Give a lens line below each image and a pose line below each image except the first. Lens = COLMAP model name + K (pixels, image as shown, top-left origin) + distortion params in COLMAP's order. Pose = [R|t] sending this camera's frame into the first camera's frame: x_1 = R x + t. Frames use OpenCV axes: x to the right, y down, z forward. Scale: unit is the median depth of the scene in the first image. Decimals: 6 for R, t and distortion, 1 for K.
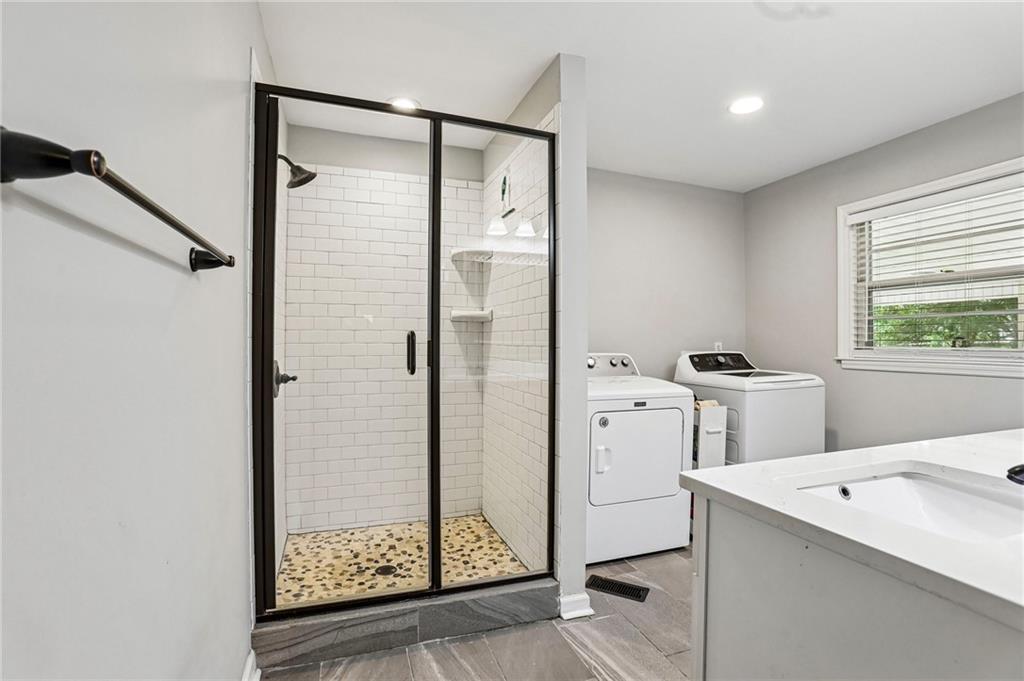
lens RADIAL K [[471.4, 0, 508.7], [0, 471.4, 339.5], [0, 0, 1]] dist [-0.073245, 0.030154]
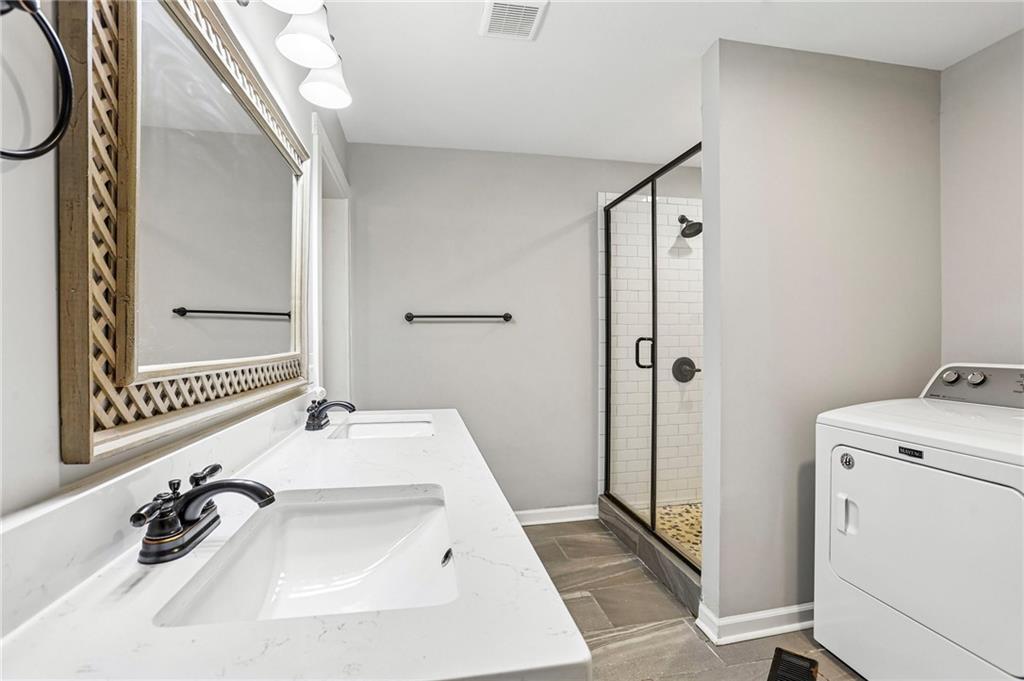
lens RADIAL K [[471.4, 0, 508.7], [0, 471.4, 339.5], [0, 0, 1]] dist [-0.073245, 0.030154]
pose [[-0.160635, -0.008945, -0.986973, 0.749119], [0.008252, 0.999912, -0.010405, -0.000057], [0.986979, -0.009816, -0.160547, 0.489710]]
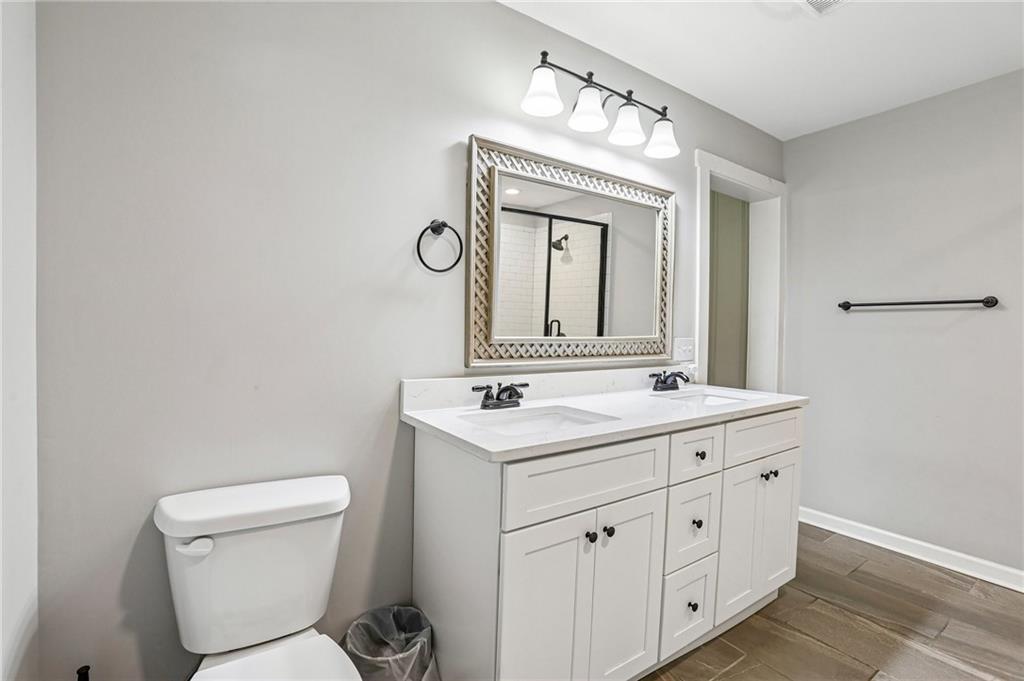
lens RADIAL K [[471.4, 0, 508.7], [0, 471.4, 339.5], [0, 0, 1]] dist [-0.073245, 0.030154]
pose [[-0.967422, -0.010739, -0.252941, 0.689906], [-0.017016, 0.999599, 0.022643, -0.000663], [0.252596, 0.026210, -0.967217, 0.846803]]
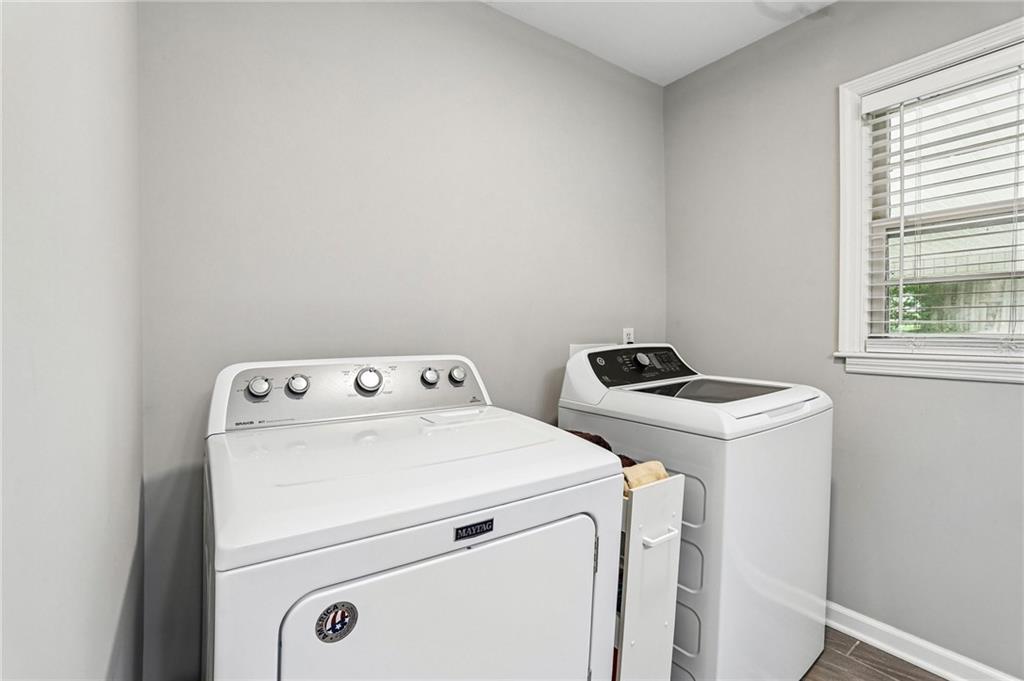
lens RADIAL K [[471.4, 0, 508.7], [0, 471.4, 339.5], [0, 0, 1]] dist [-0.073245, 0.030154]
pose [[0.966482, -0.016524, 0.256202, 0.184492], [0.009287, 0.999524, 0.029434, 0.002100], [-0.256567, -0.026068, 0.966175, 0.570074]]
